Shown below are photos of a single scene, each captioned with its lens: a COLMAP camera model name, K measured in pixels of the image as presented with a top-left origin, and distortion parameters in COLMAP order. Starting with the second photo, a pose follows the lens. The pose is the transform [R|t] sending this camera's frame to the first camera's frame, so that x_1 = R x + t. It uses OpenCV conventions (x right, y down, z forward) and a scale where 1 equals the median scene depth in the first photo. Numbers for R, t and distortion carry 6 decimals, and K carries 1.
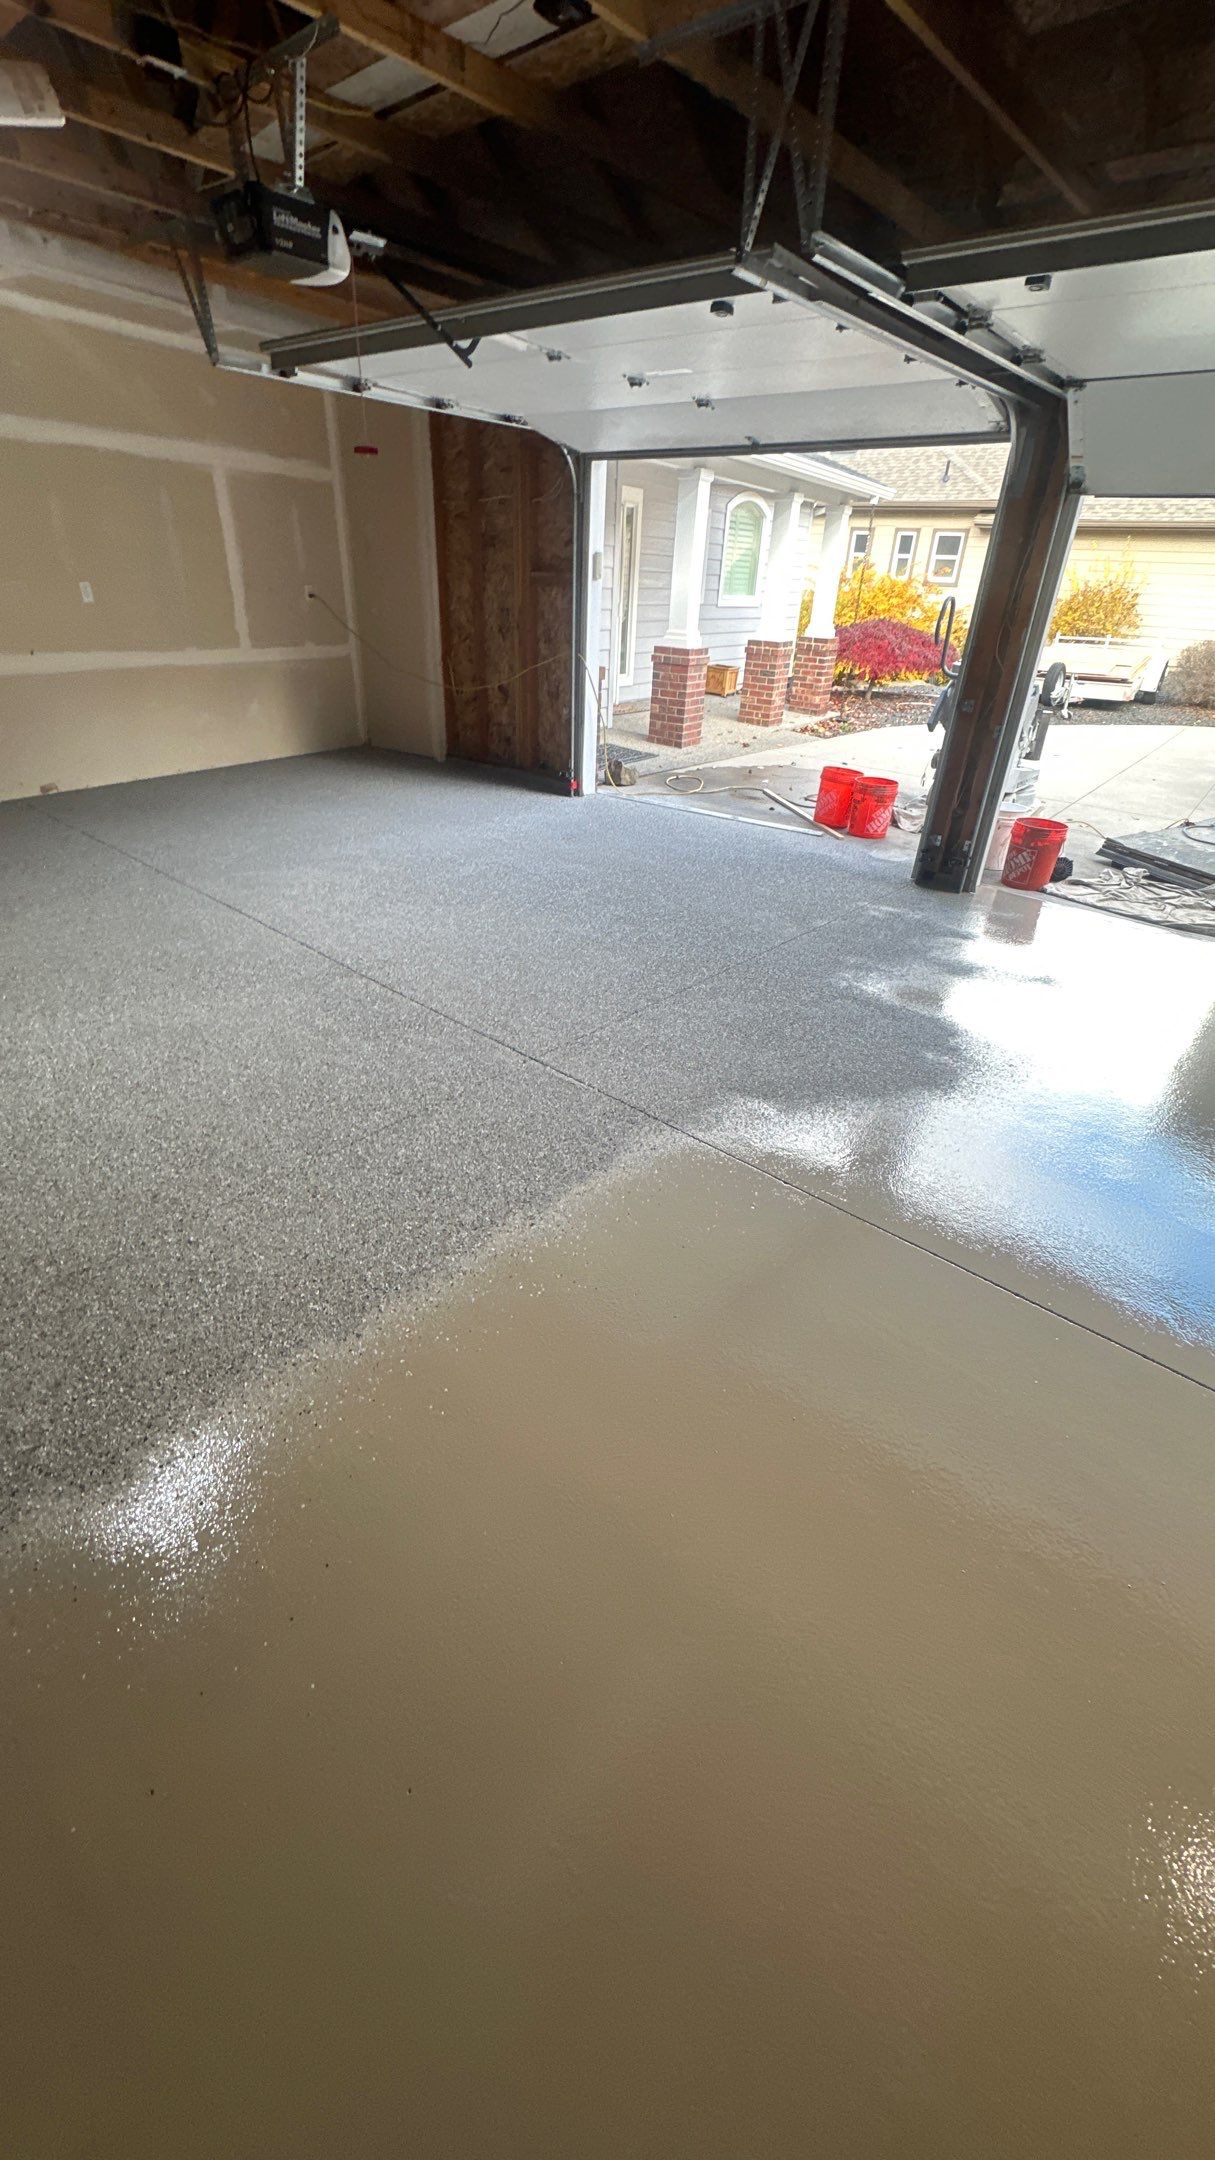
lens RADIAL K [[854.9, 0, 610.4], [0, 854.9, 1082.3], [0, 0, 1]] dist [-0.004543, 0.000913]
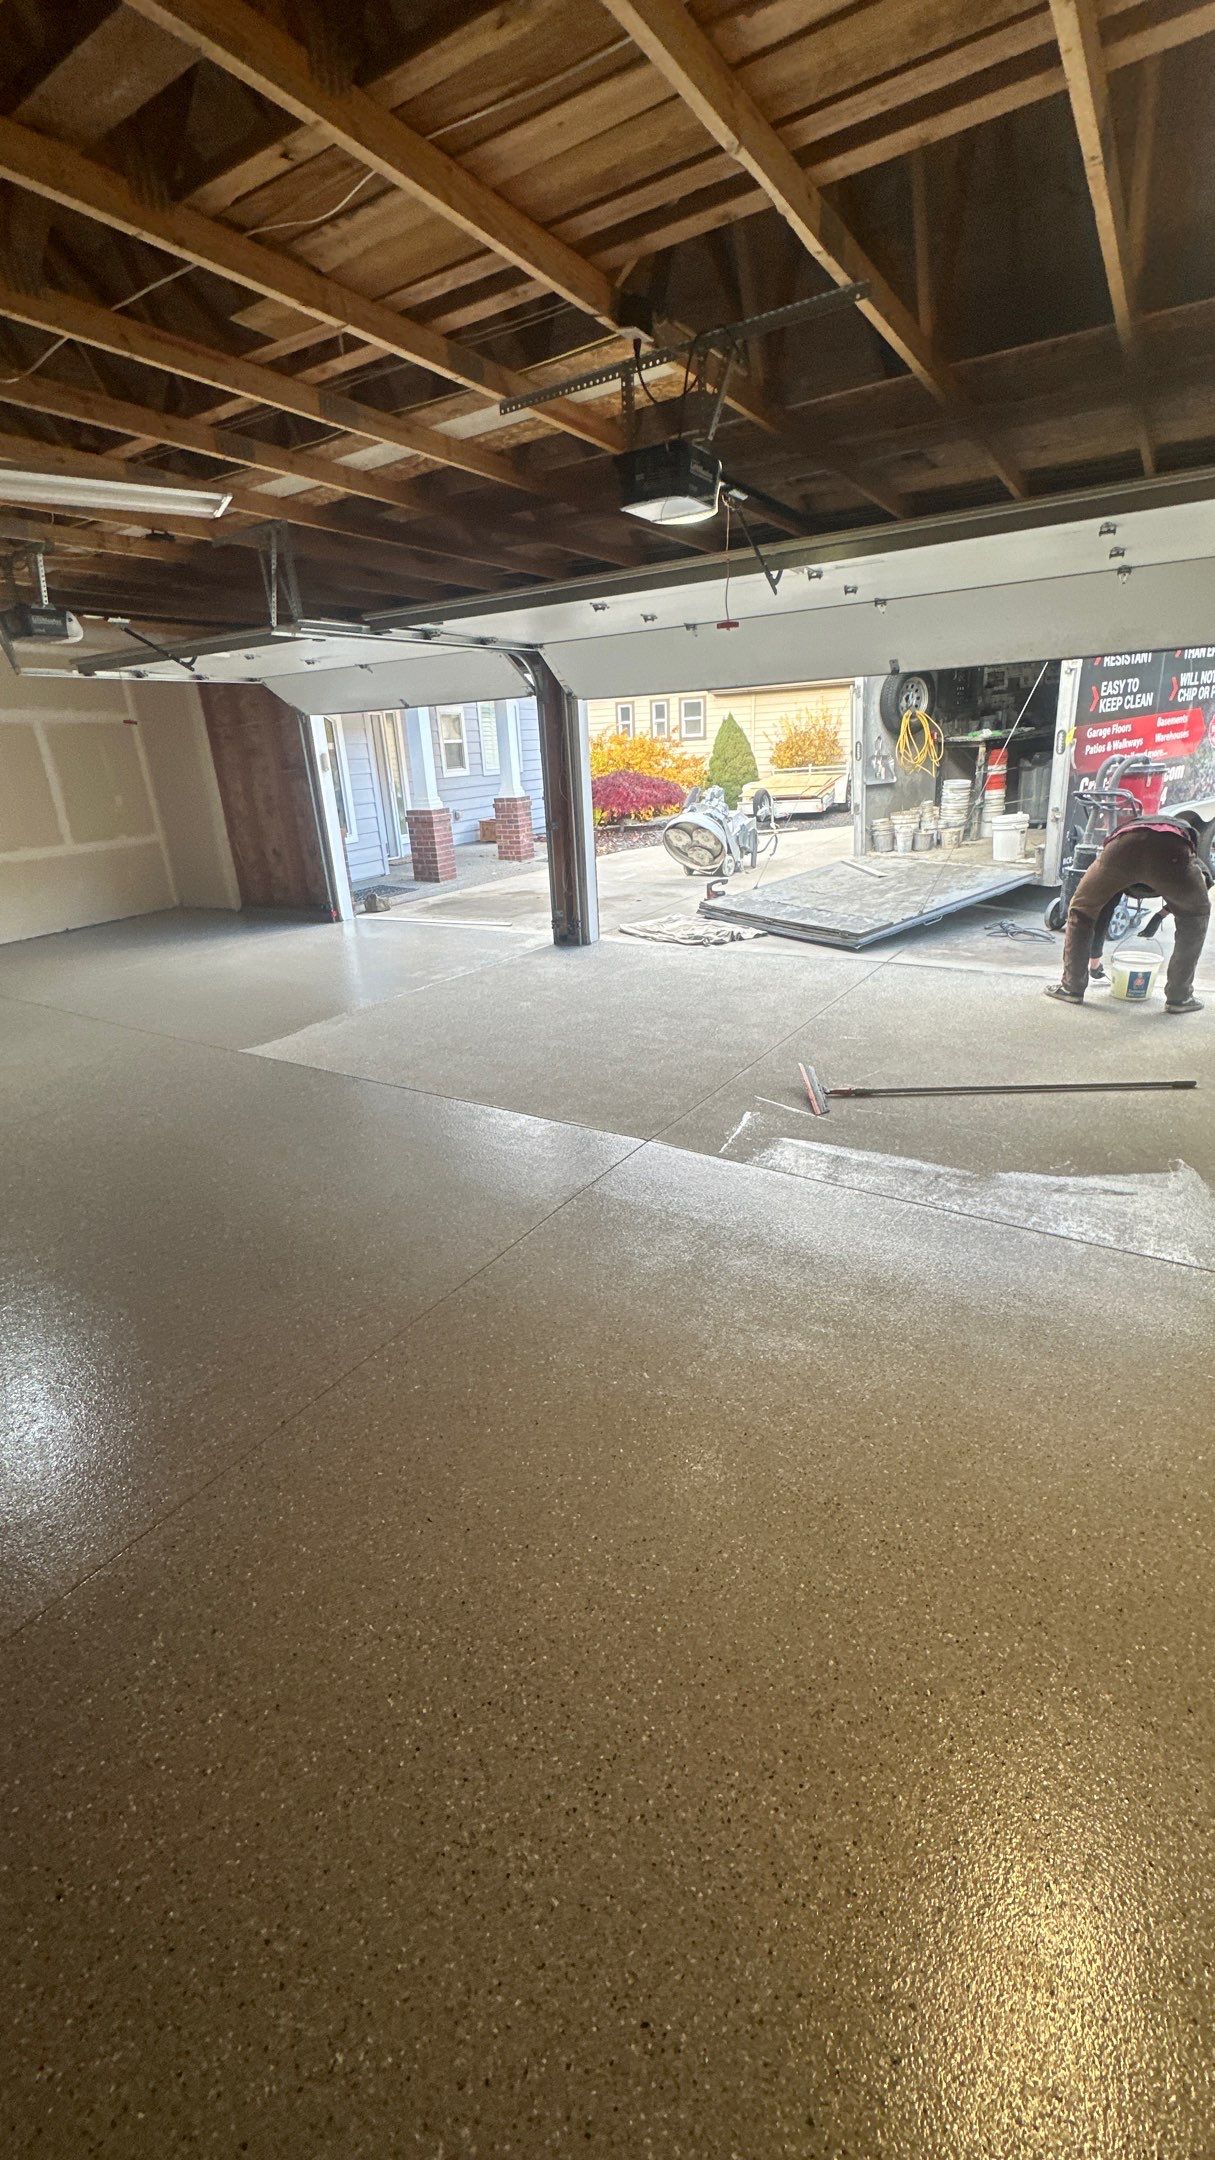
lens RADIAL K [[854.9, 0, 610.8], [0, 854.9, 1081.1], [0, 0, 1]] dist [-0.004543, 0.000913]
pose [[0.984040, -0.138796, 0.111357, 0.250919], [0.154968, 0.976012, -0.152921, 0.226251], [-0.087461, 0.167737, 0.981944, -0.387111]]
